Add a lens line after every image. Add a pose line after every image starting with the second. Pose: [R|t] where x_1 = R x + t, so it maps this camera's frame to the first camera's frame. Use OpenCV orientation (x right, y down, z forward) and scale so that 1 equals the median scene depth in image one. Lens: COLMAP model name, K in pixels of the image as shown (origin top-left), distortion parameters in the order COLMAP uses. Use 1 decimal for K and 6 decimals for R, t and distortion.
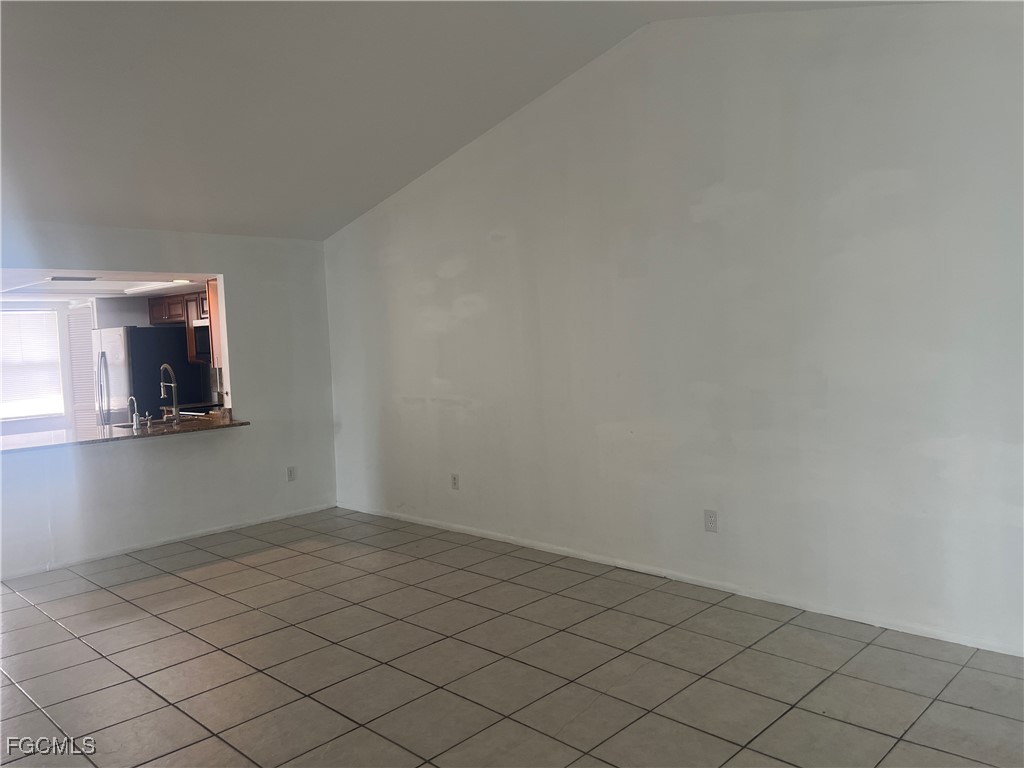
lens RADIAL K [[780.0, 0, 516.6], [0, 780.0, 376.2], [0, 0, 1]] dist [0.063710, -0.052163]
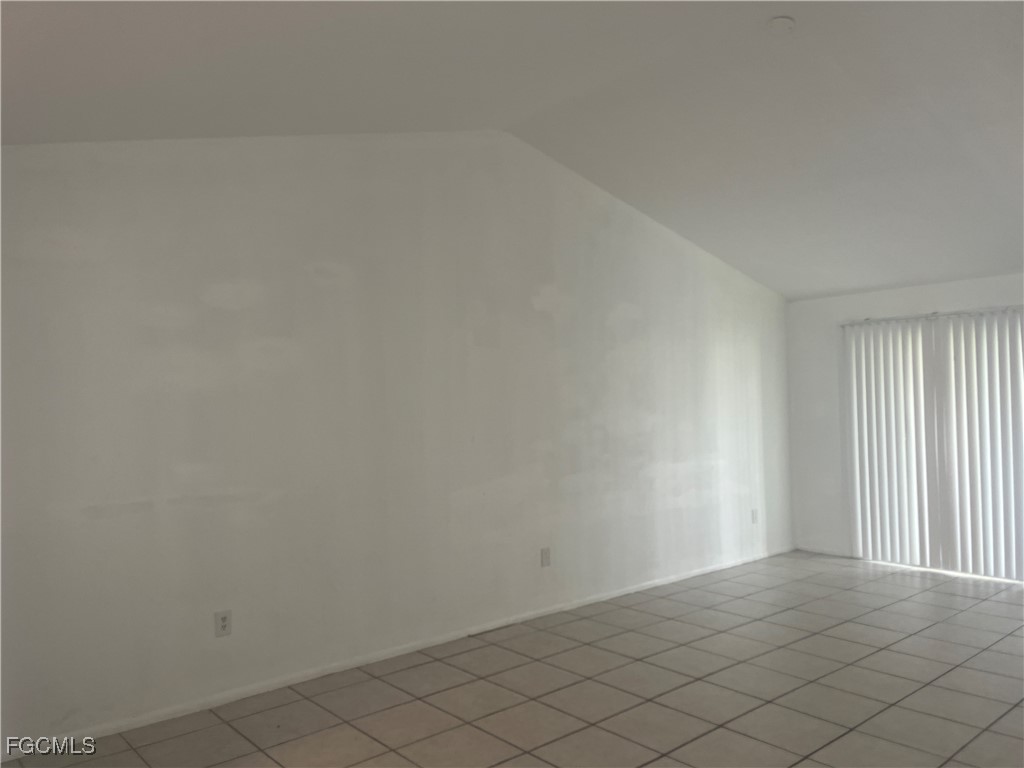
lens RADIAL K [[780.0, 0, 516.0], [0, 780.0, 388.4], [0, 0, 1]] dist [0.063710, -0.052163]
pose [[0.070331, 0.053550, 0.996085, -0.927150], [0.063312, 0.996305, -0.058032, -0.006145], [-0.995513, 0.067146, 0.066680, 0.911621]]
